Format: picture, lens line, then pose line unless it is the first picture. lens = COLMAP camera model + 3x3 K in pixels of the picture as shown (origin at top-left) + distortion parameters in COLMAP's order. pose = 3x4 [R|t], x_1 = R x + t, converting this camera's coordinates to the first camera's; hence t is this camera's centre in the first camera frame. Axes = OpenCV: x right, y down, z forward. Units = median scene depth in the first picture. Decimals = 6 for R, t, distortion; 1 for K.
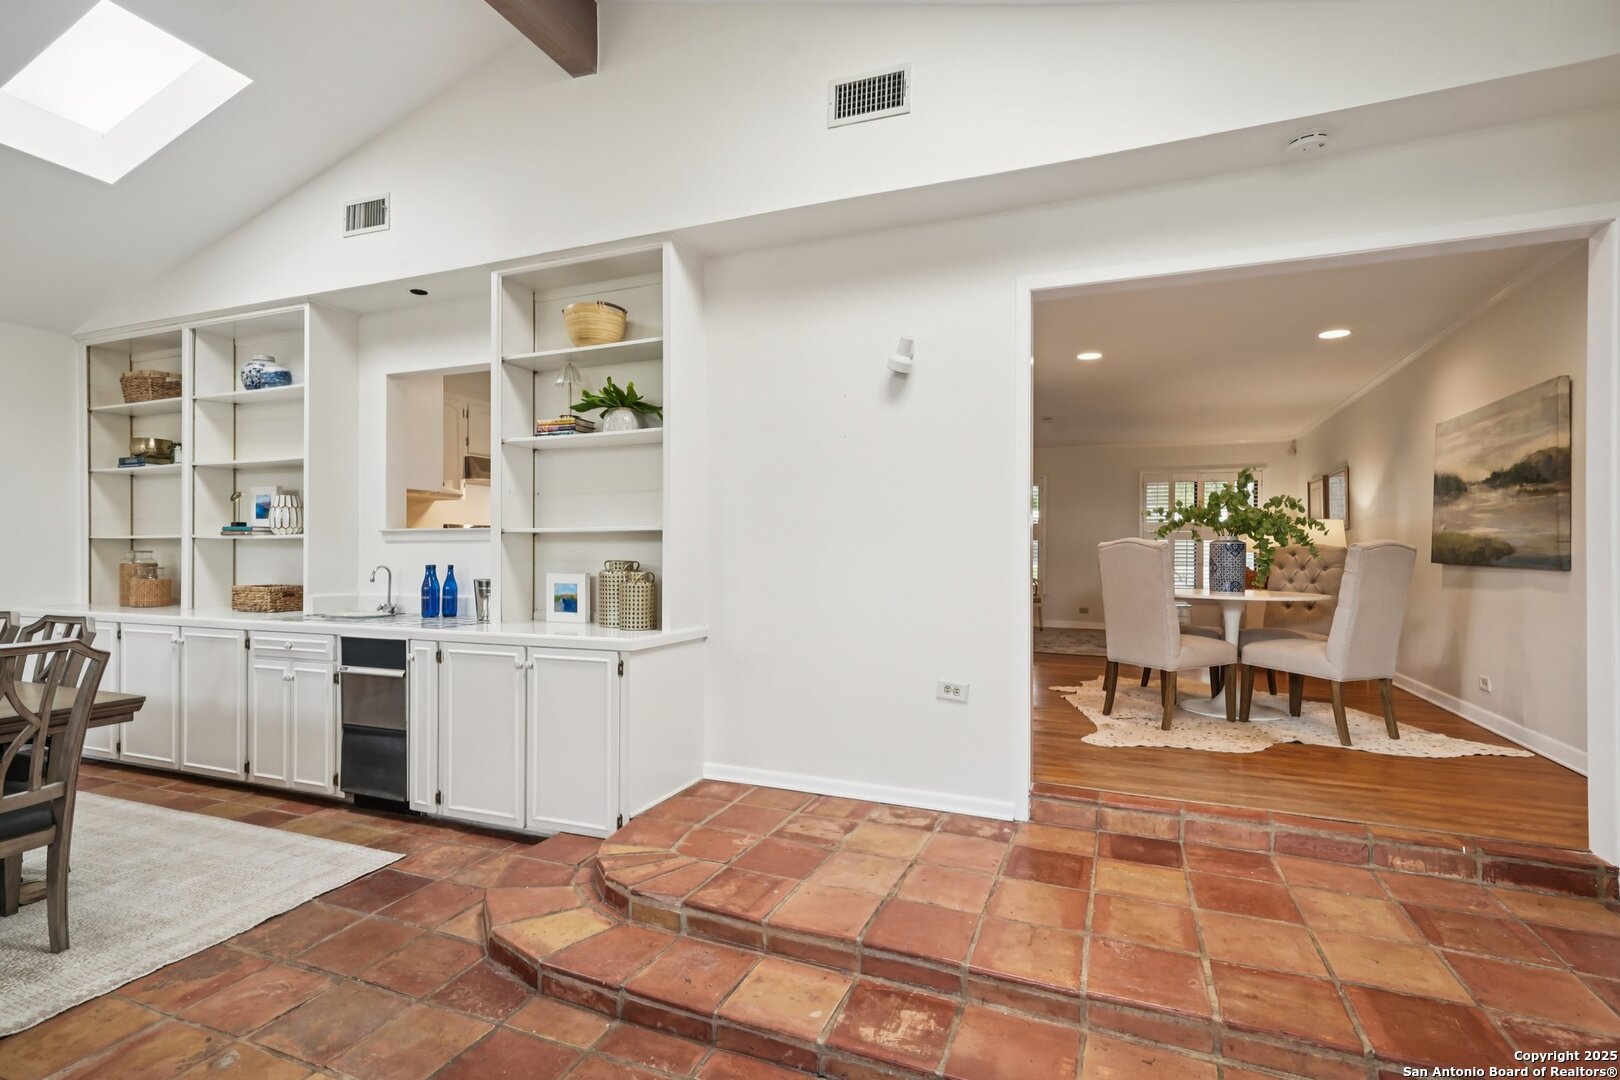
lens RADIAL K [[762.1, 0, 809.1], [0, 762.1, 555.5], [0, 0, 1]] dist [0.018615, 0.000409]
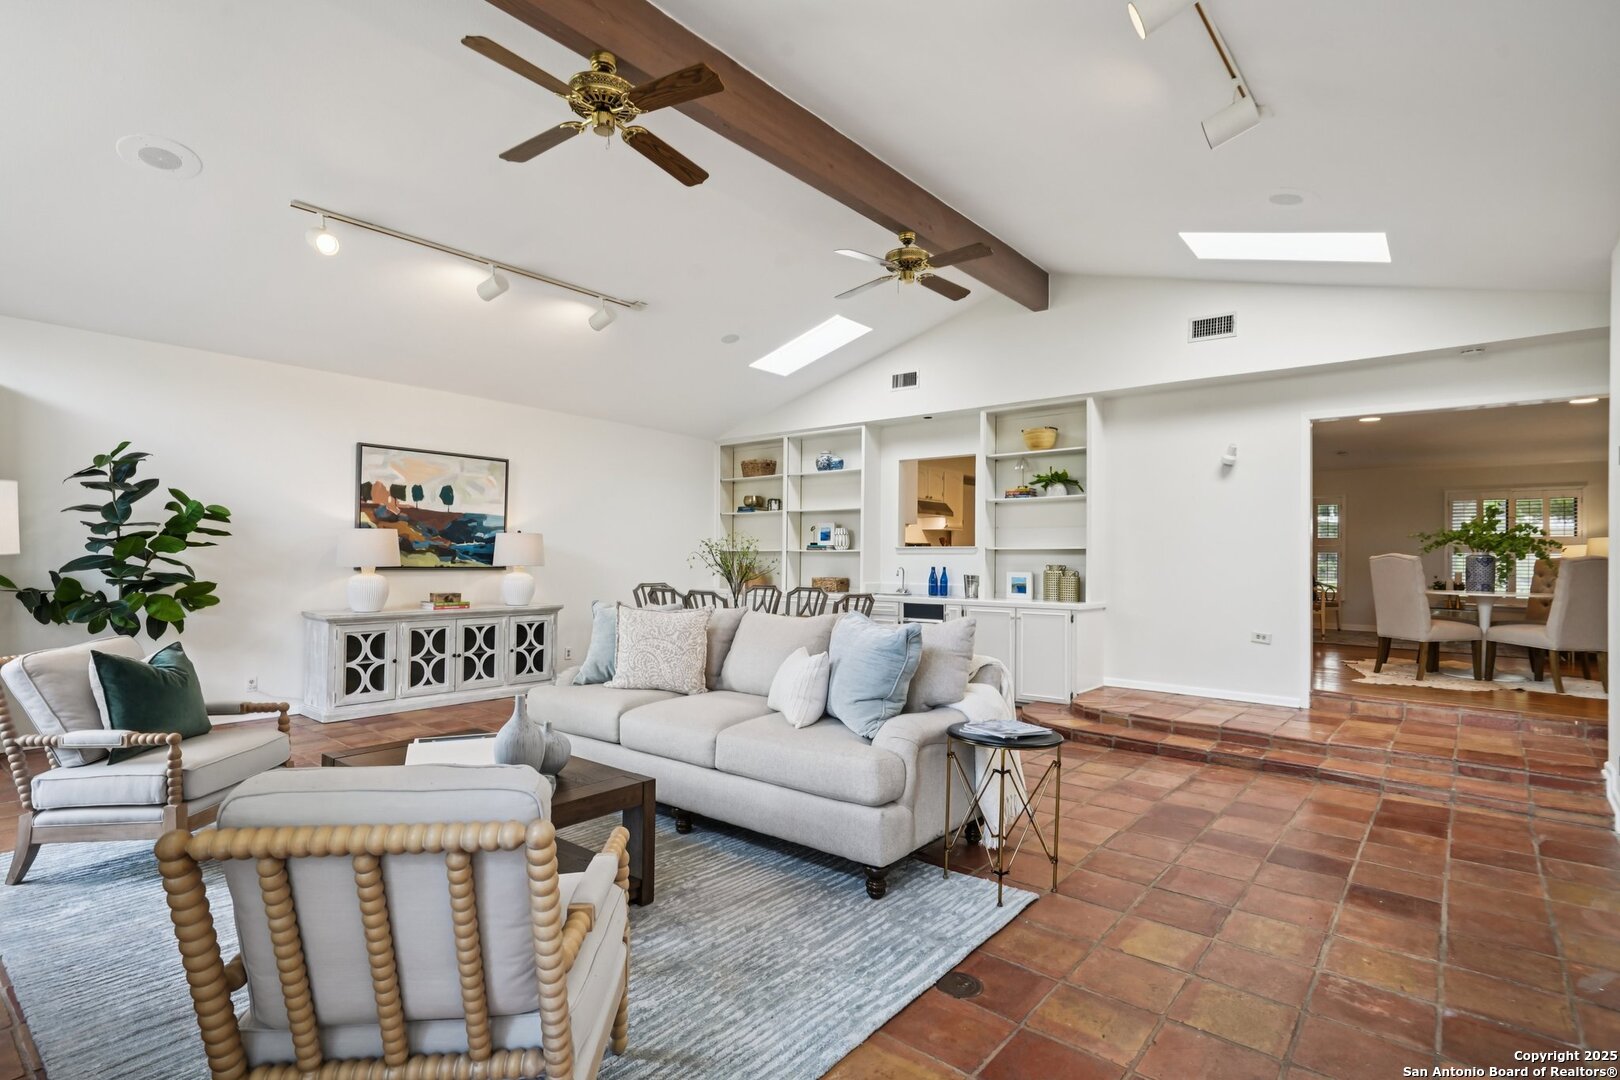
lens RADIAL K [[794.5, 0, 811.2], [0, 794.5, 549.4], [0, 0, 1]] dist [0.028025, 0.000537]
pose [[0.953359, 0.002406, -0.301830, -0.219039], [-0.008059, 0.999815, -0.017483, 0.006770], [0.301732, 0.019100, 0.953201, -0.976752]]
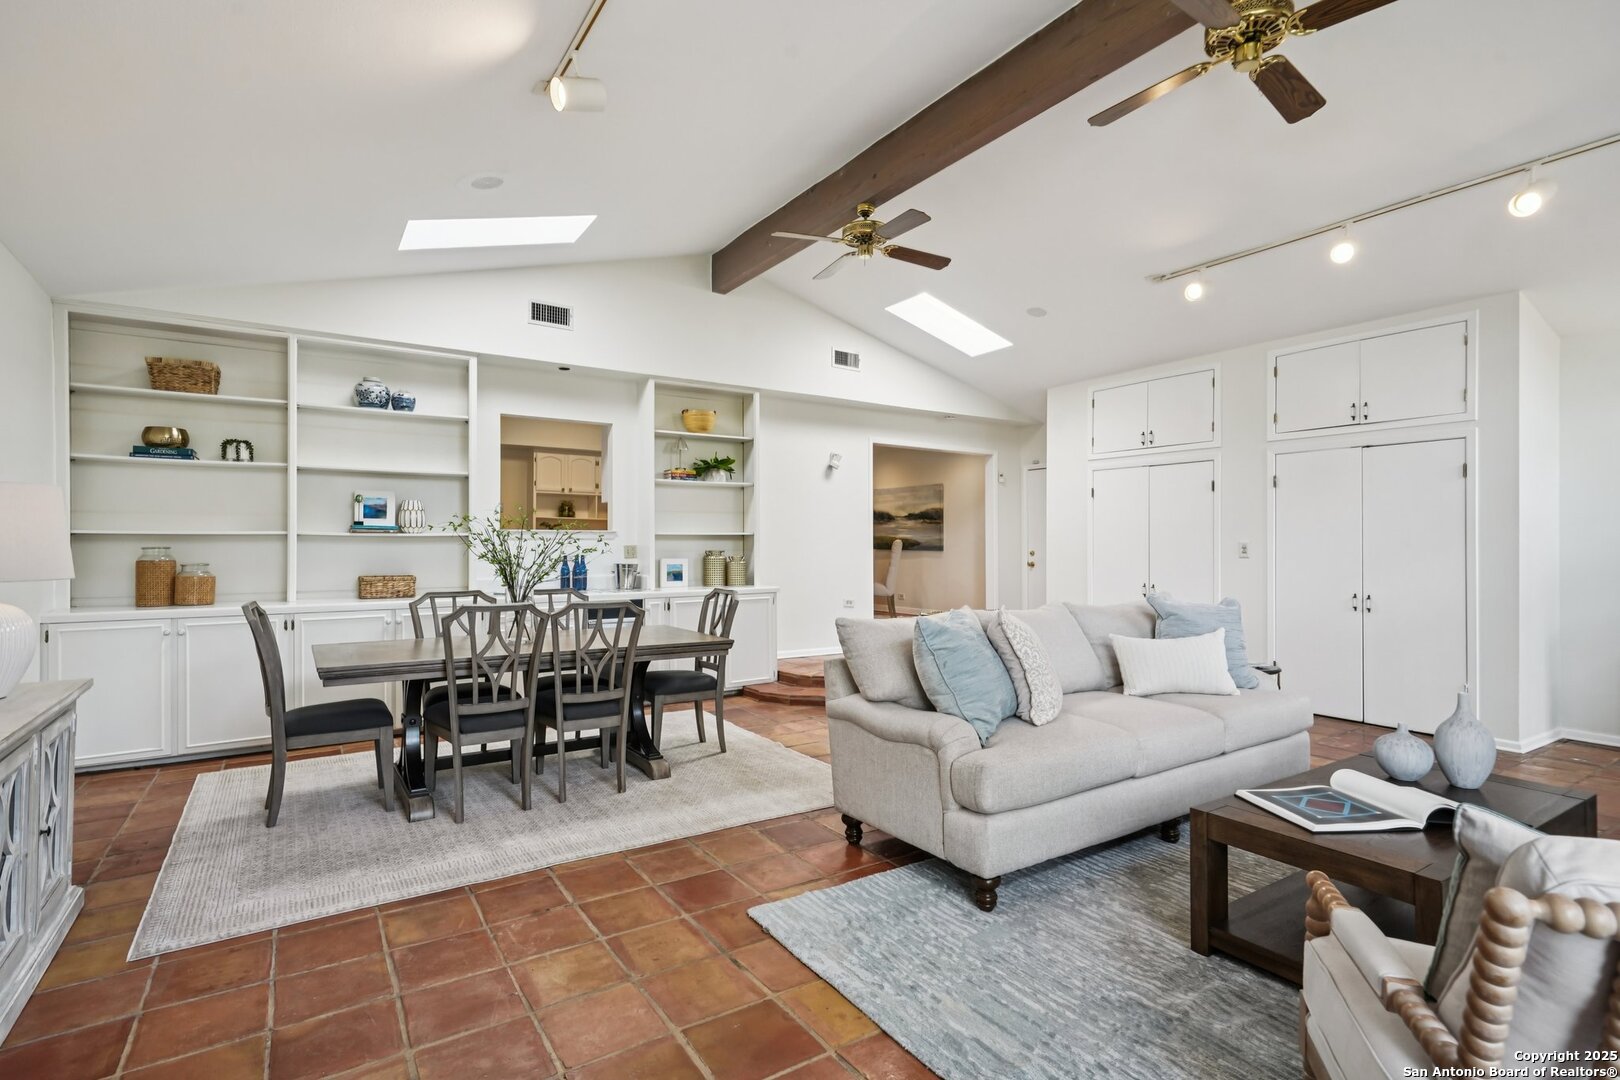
lens RADIAL K [[794.5, 0, 814.2], [0, 794.5, 540.1], [0, 0, 1]] dist [0.028025, 0.000537]
pose [[0.569556, 0.000835, 0.821952, -1.633148], [0.001910, 0.999995, -0.002338, -0.013492], [-0.821951, 0.002901, 0.569551, -0.284487]]
